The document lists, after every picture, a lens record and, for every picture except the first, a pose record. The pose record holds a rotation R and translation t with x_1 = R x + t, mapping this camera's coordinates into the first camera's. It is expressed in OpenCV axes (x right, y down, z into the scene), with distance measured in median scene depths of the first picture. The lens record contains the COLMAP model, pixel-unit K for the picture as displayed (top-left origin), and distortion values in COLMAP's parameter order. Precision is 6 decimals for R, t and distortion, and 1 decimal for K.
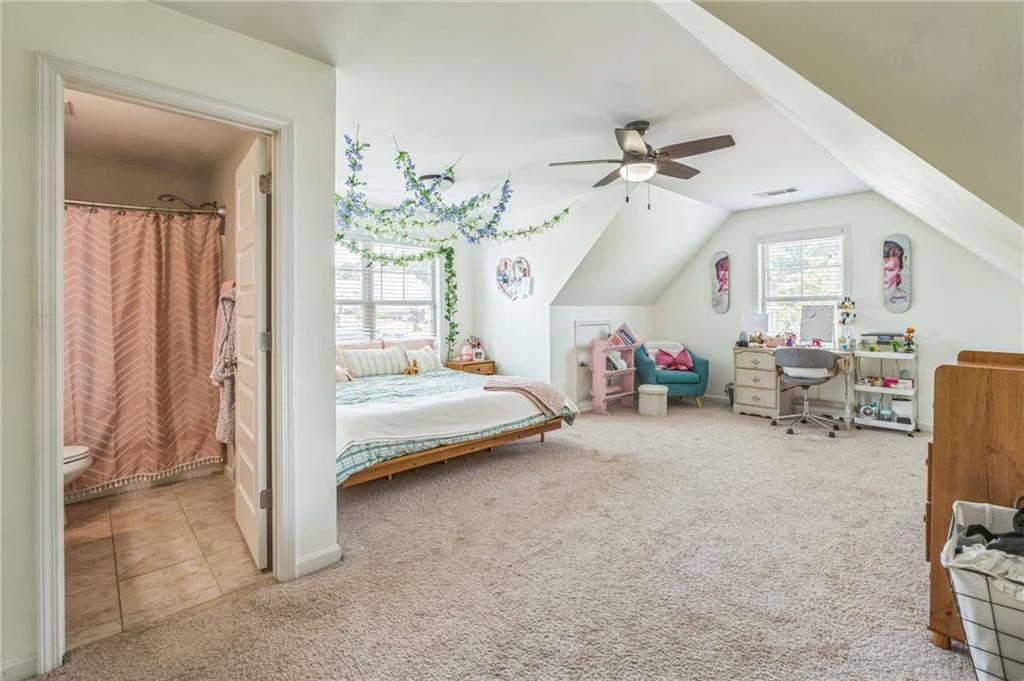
lens RADIAL K [[454.3, 0, 518.8], [0, 454.3, 314.1], [0, 0, 1]] dist [-0.007947, 0.000906]
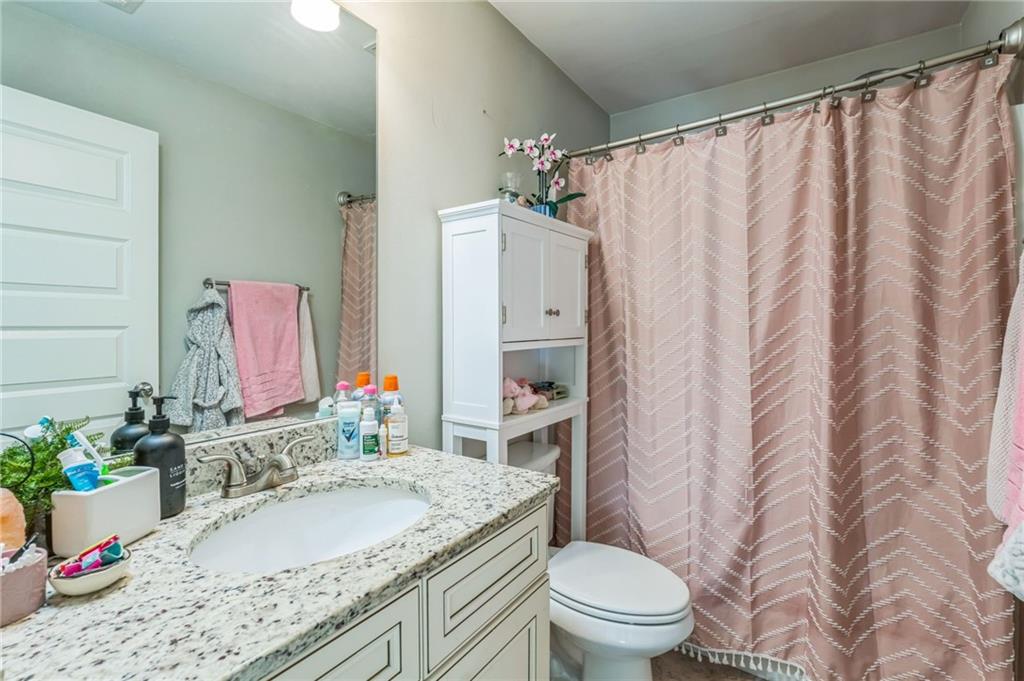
lens RADIAL K [[454.3, 0, 511.9], [0, 454.3, 320.6], [0, 0, 1]] dist [-0.007947, 0.000906]
pose [[0.205171, 0.011854, -0.978654, -0.435154], [-0.000672, 0.999928, 0.011971, -0.011863], [0.978726, -0.001799, 0.205164, 0.602947]]
